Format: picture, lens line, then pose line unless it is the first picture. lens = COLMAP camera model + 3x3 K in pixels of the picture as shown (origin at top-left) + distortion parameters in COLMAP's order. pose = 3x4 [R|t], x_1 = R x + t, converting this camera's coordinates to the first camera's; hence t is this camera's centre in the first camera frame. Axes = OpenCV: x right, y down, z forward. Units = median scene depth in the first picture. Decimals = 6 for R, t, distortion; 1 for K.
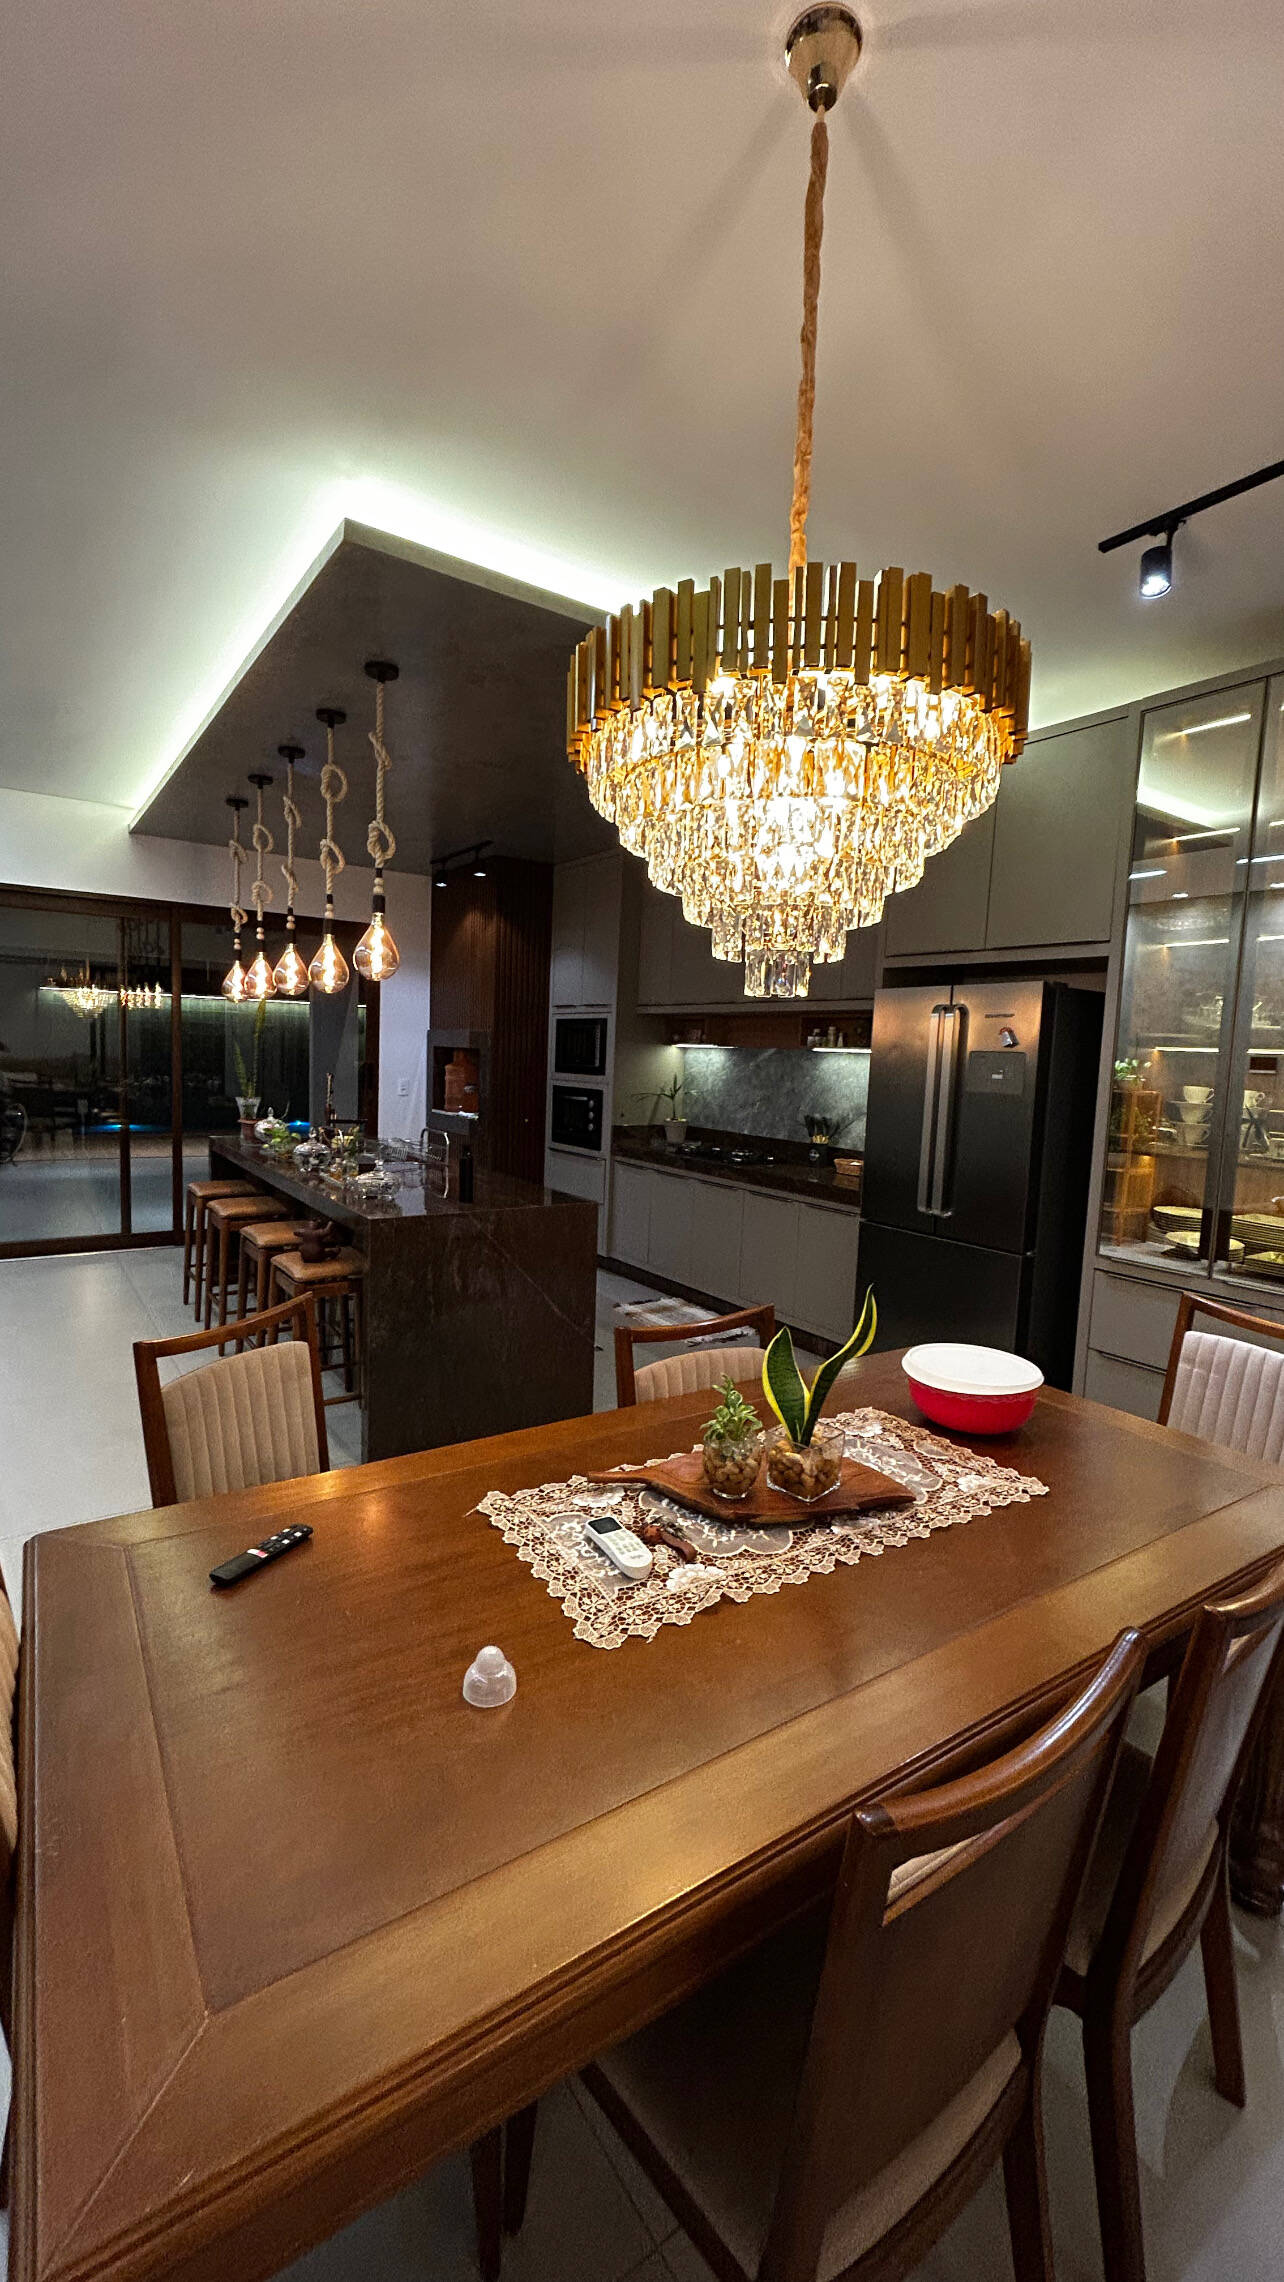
lens RADIAL K [[918.2, 0, 641.5], [0, 918.2, 1140.9], [0, 0, 1]] dist [-0.005765, 0.000179]
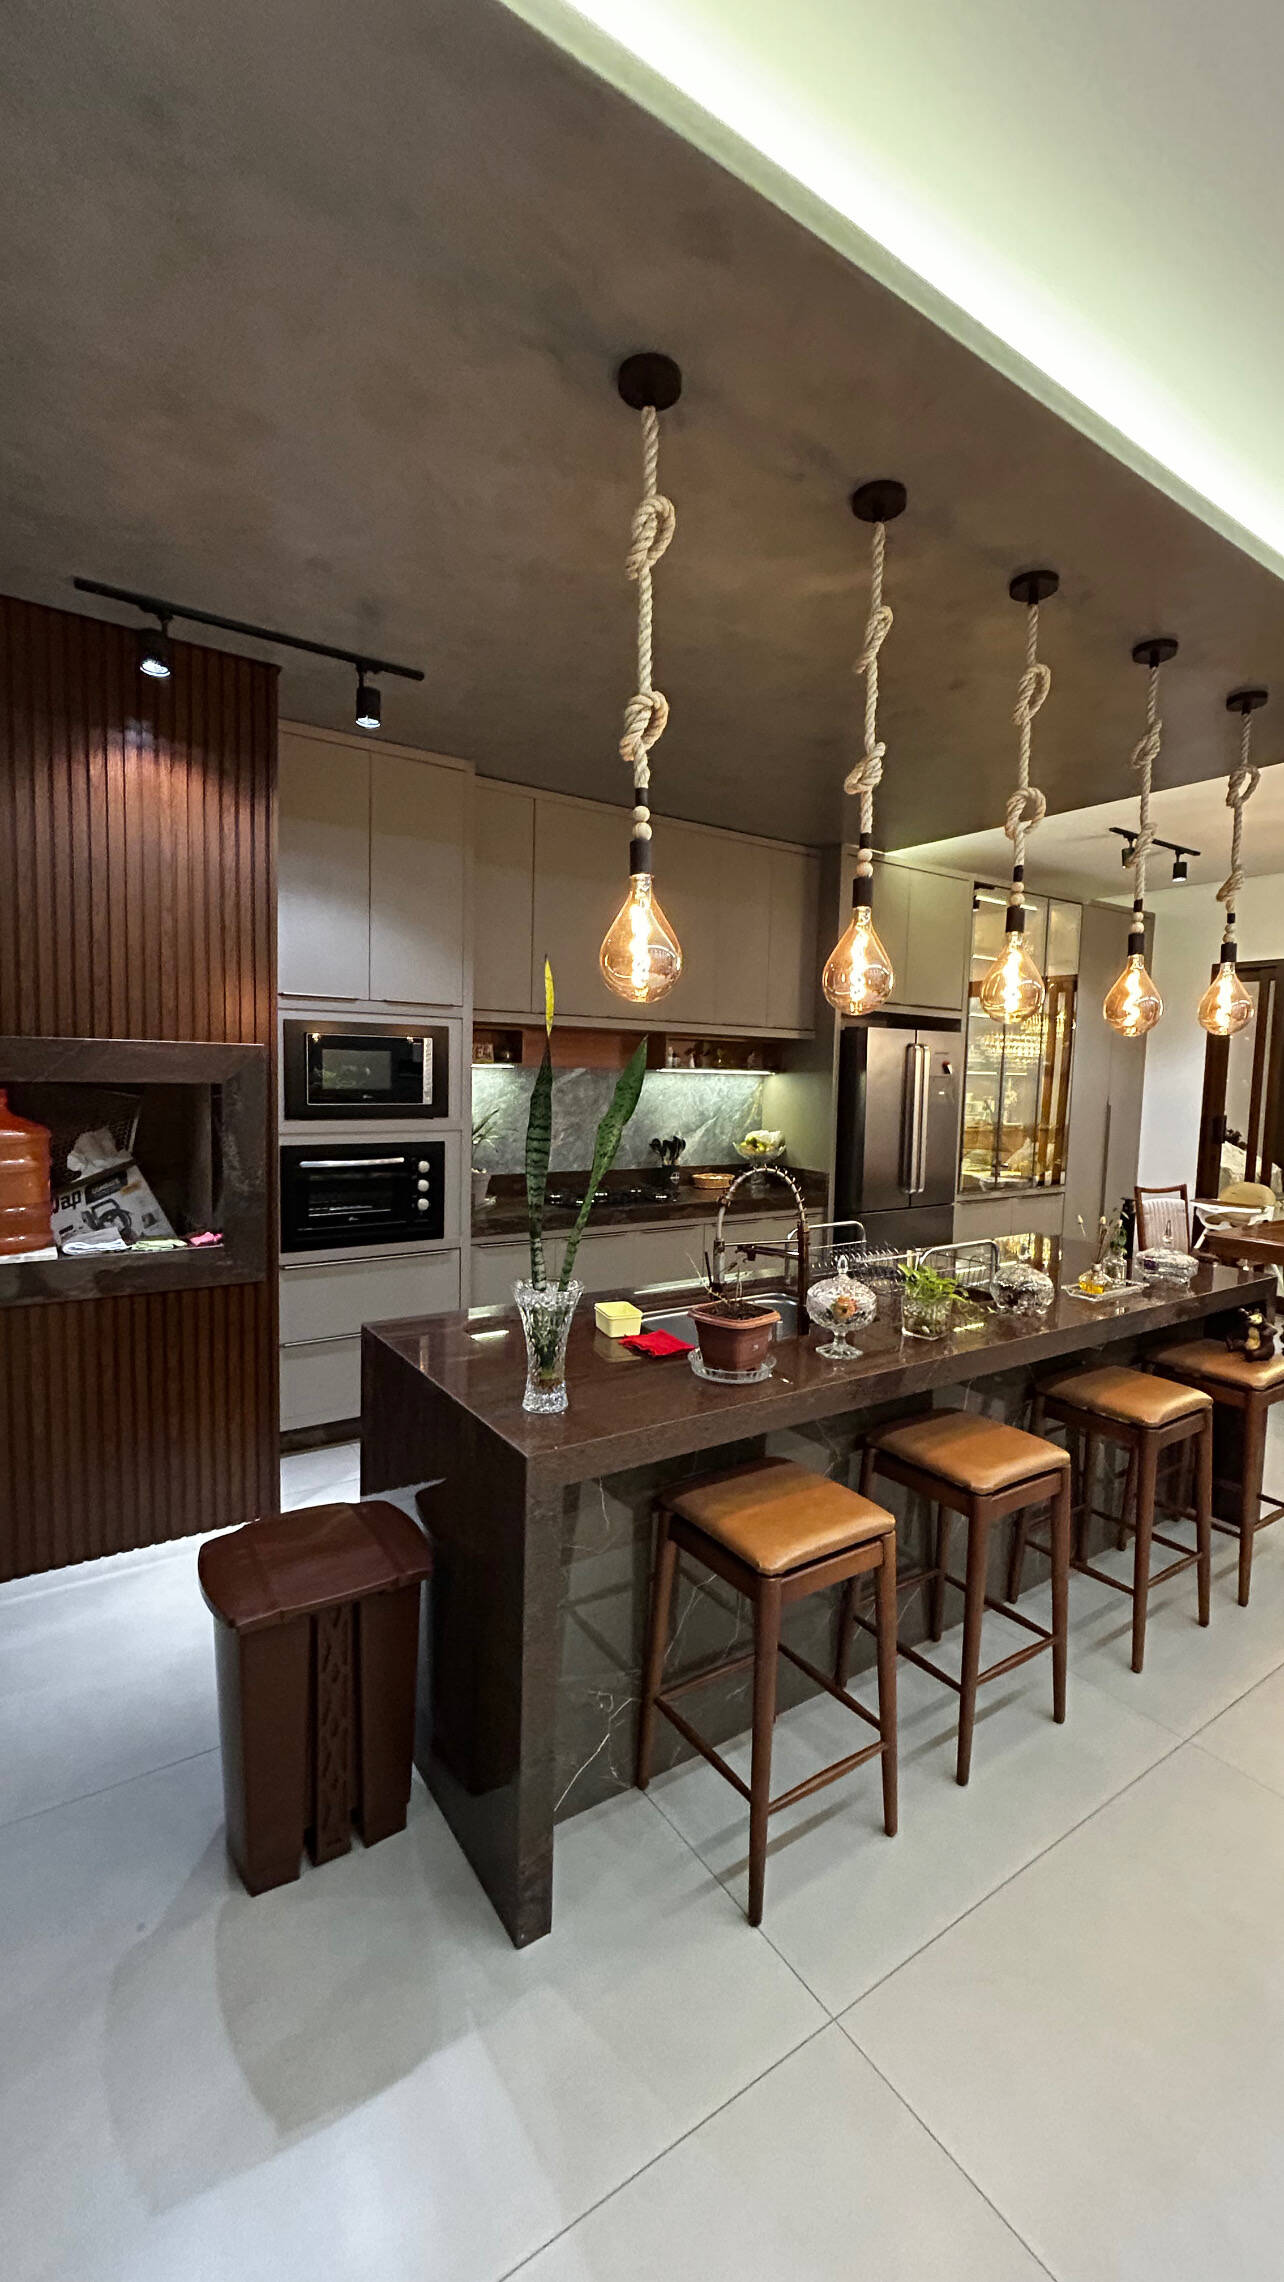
lens RADIAL K [[918.2, 0, 644.8], [0, 918.2, 1131.1], [0, 0, 1]] dist [-0.005765, 0.000179]
pose [[0.010325, -0.108113, 0.994085, -1.022992], [0.073765, 0.991512, 0.107067, -0.184084], [-0.997222, 0.072224, 0.018212, 1.308597]]
